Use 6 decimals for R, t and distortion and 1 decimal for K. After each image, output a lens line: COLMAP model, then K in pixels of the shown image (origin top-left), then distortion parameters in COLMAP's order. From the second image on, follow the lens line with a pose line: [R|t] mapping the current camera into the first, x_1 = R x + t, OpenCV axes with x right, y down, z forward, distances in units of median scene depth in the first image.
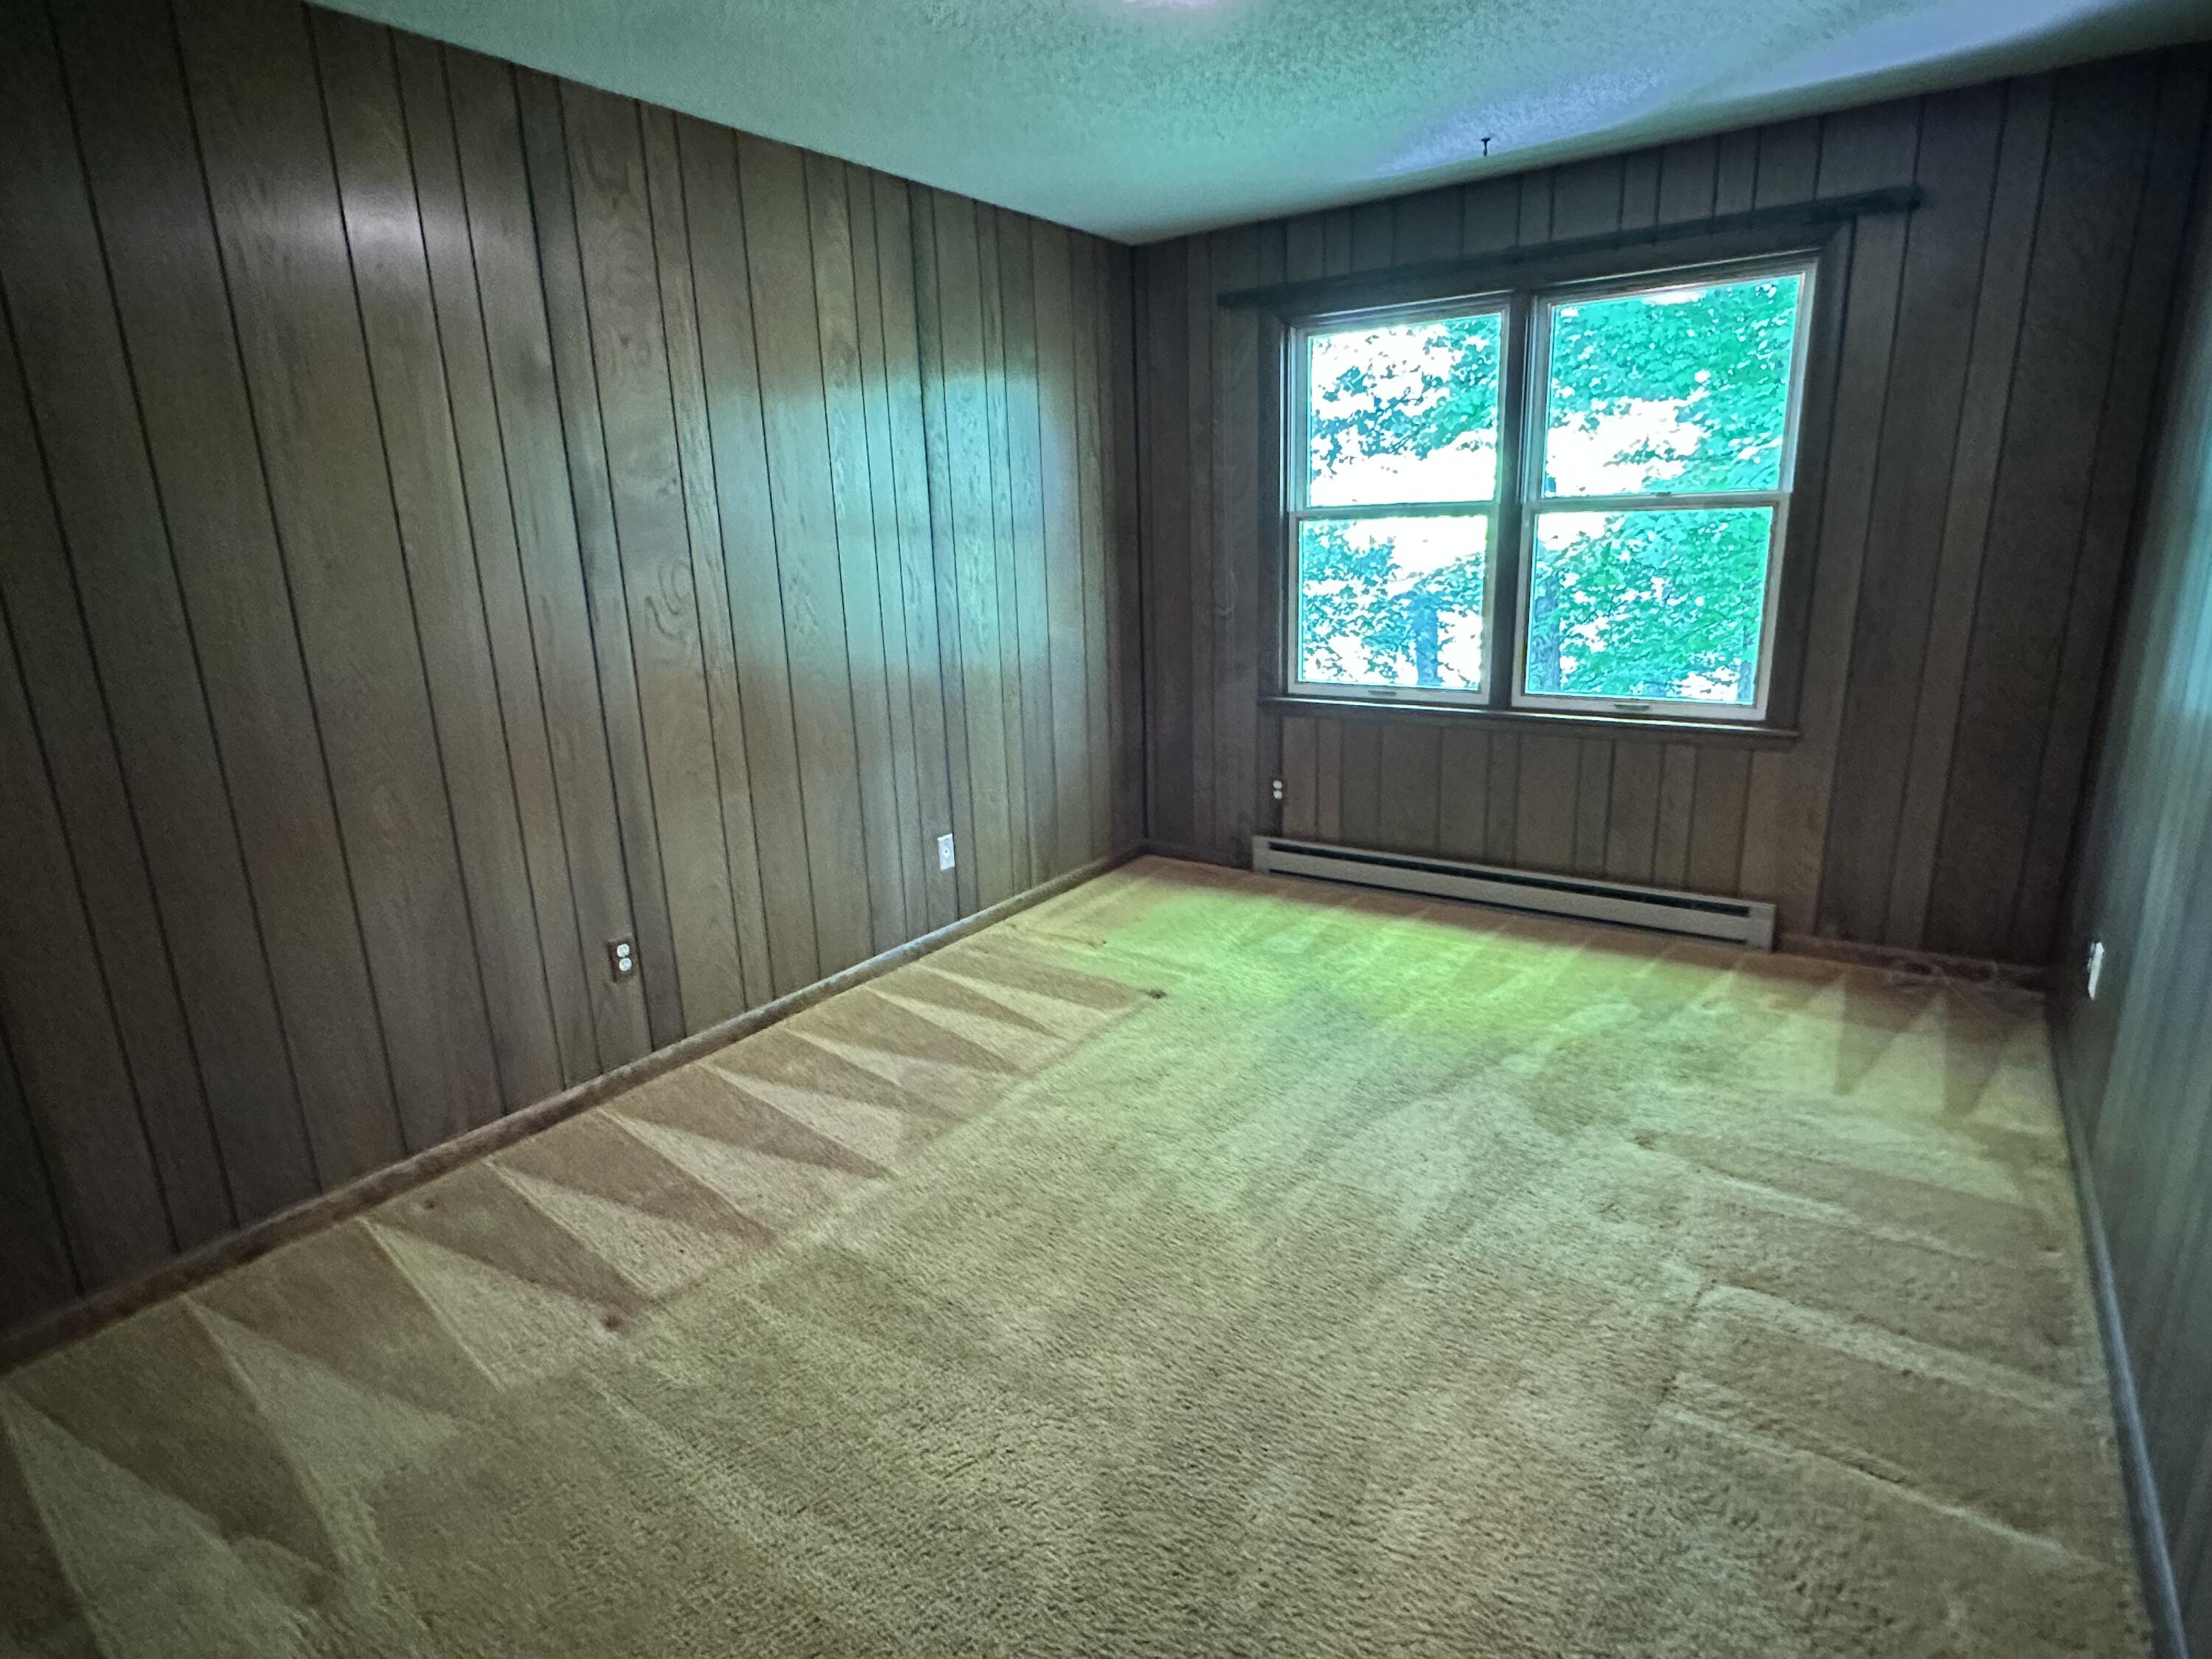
lens RADIAL K [[1153.2, 0, 1101.6], [0, 1153.2, 826.5], [0, 0, 1]] dist [-0.010783, 0.003885]
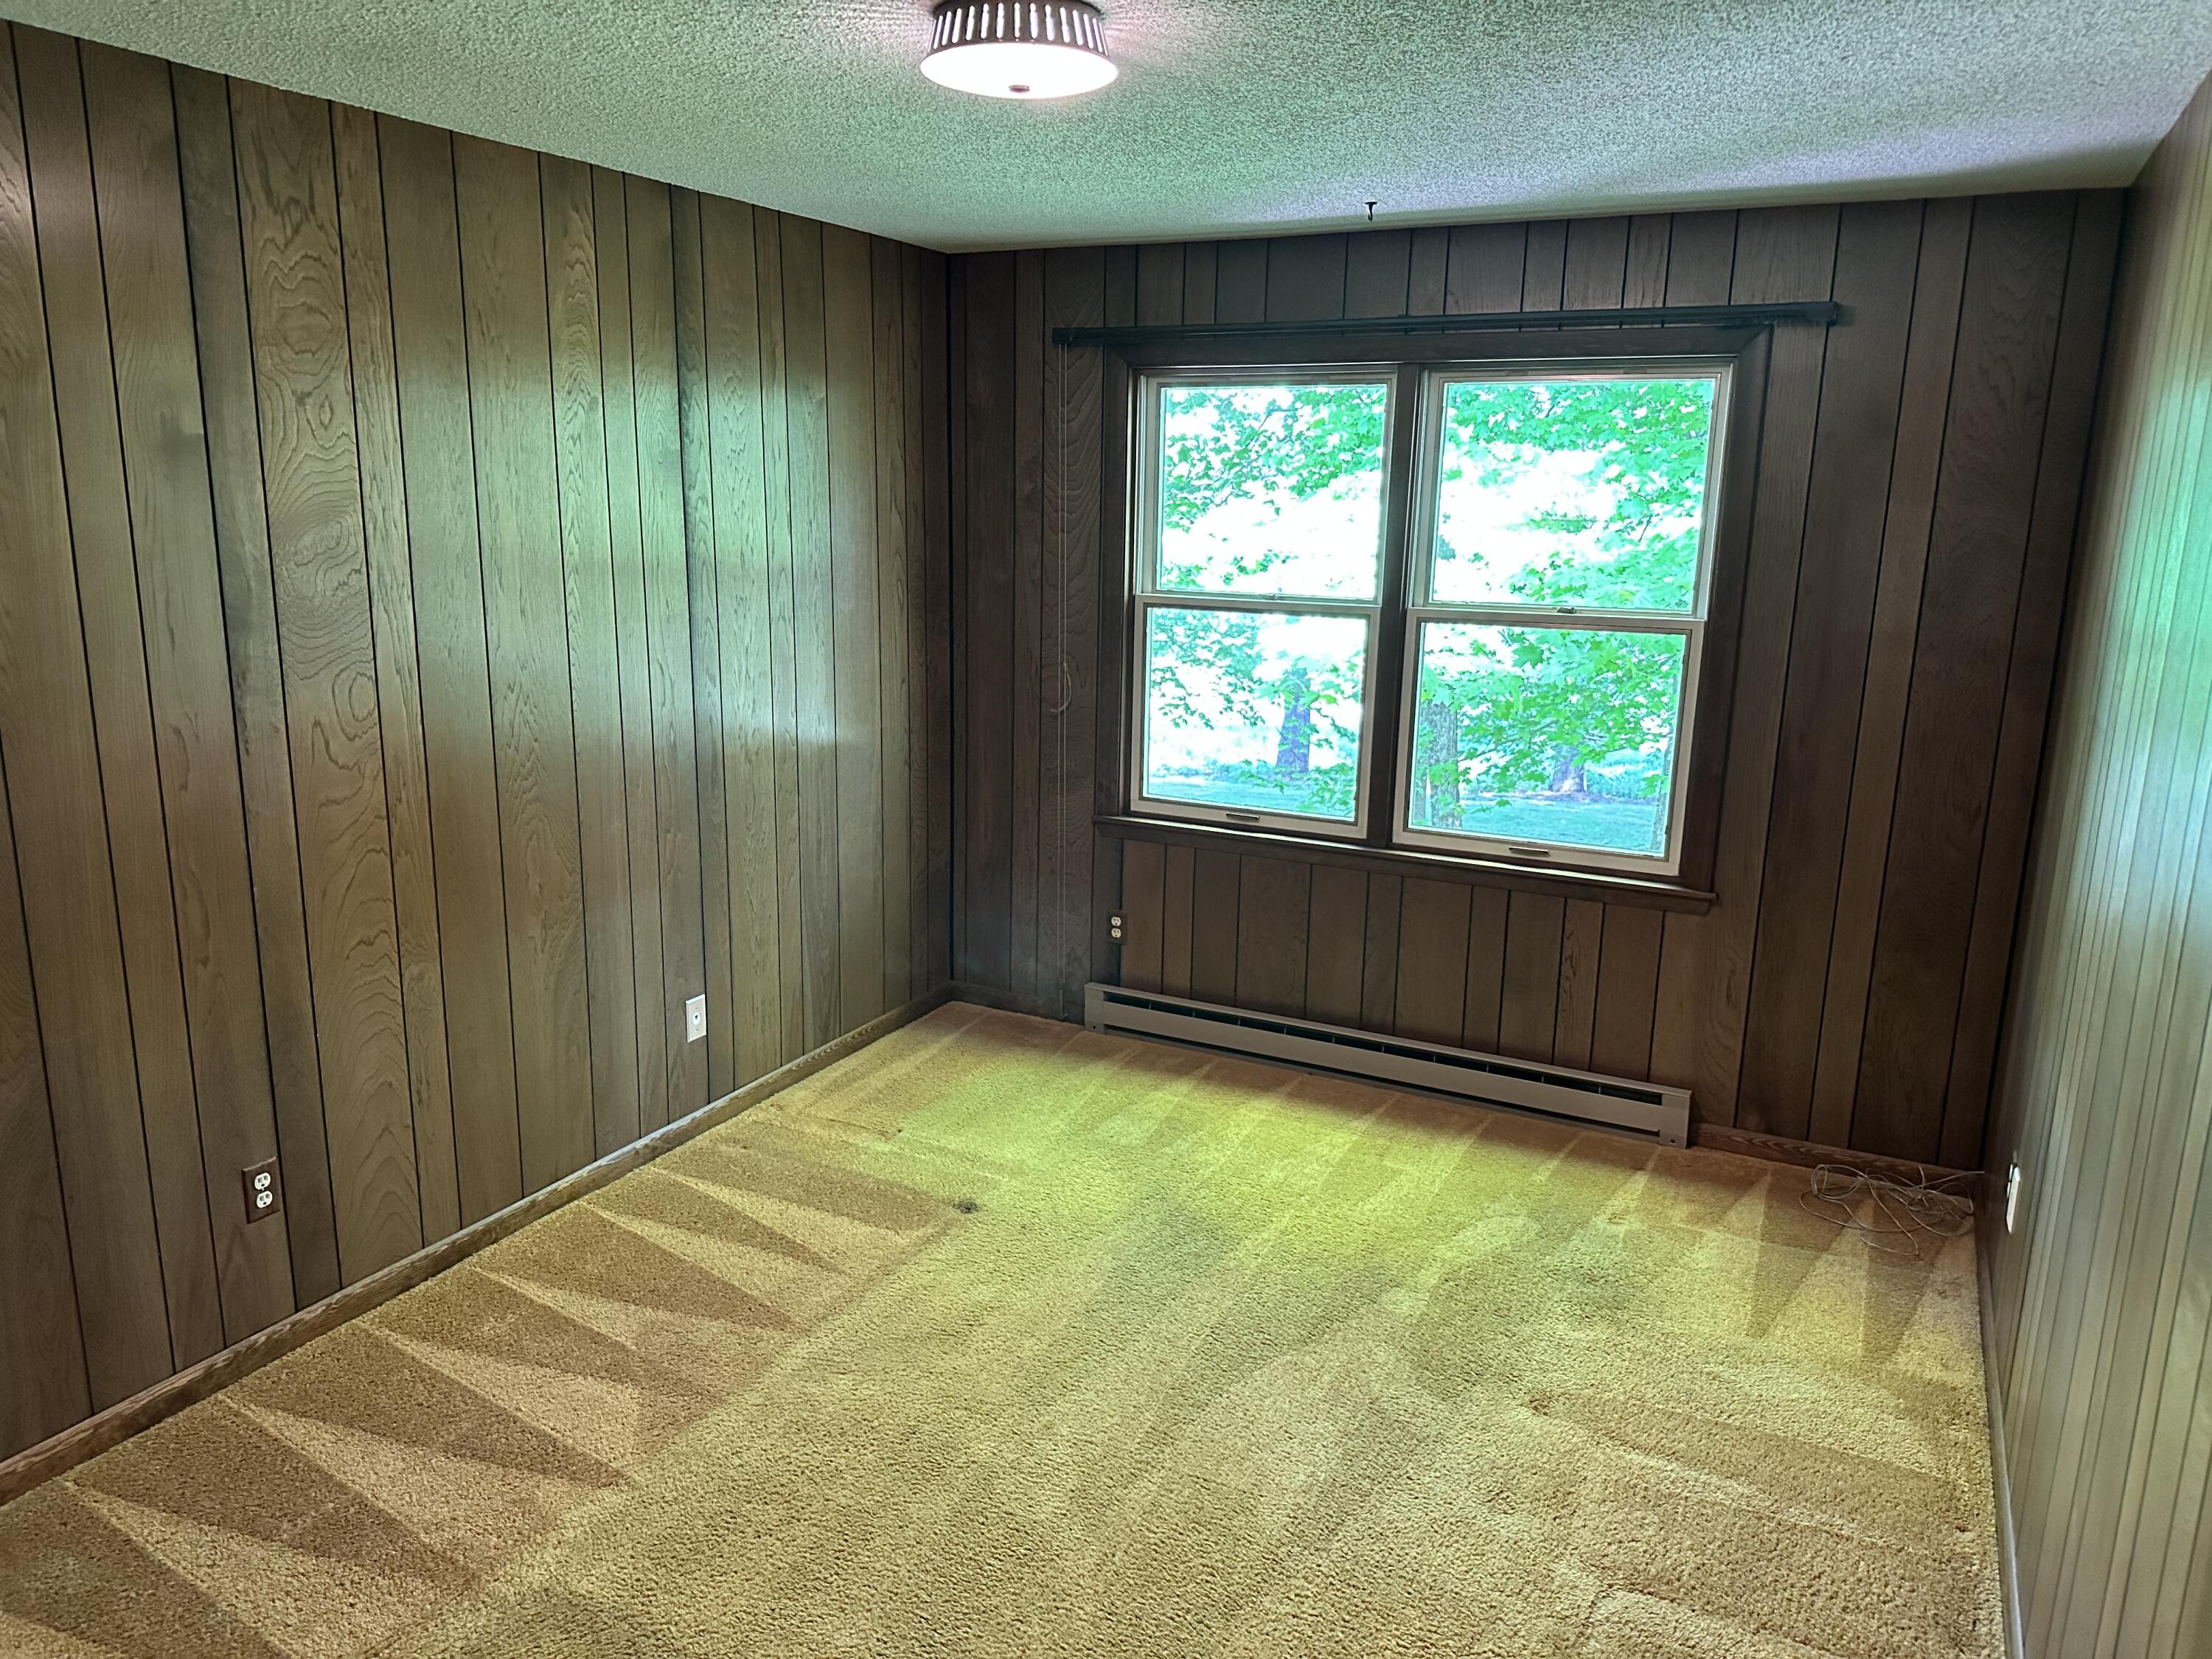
lens RADIAL K [[1531.4, 0, 1100.2], [0, 1531.4, 808.2], [0, 0, 1]] dist [0.032475, -0.043001]
pose [[0.989049, 0.020942, 0.146093, -0.023497], [-0.014769, 0.998957, -0.043209, -0.096121], [-0.146846, 0.040578, 0.988327, -0.086115]]
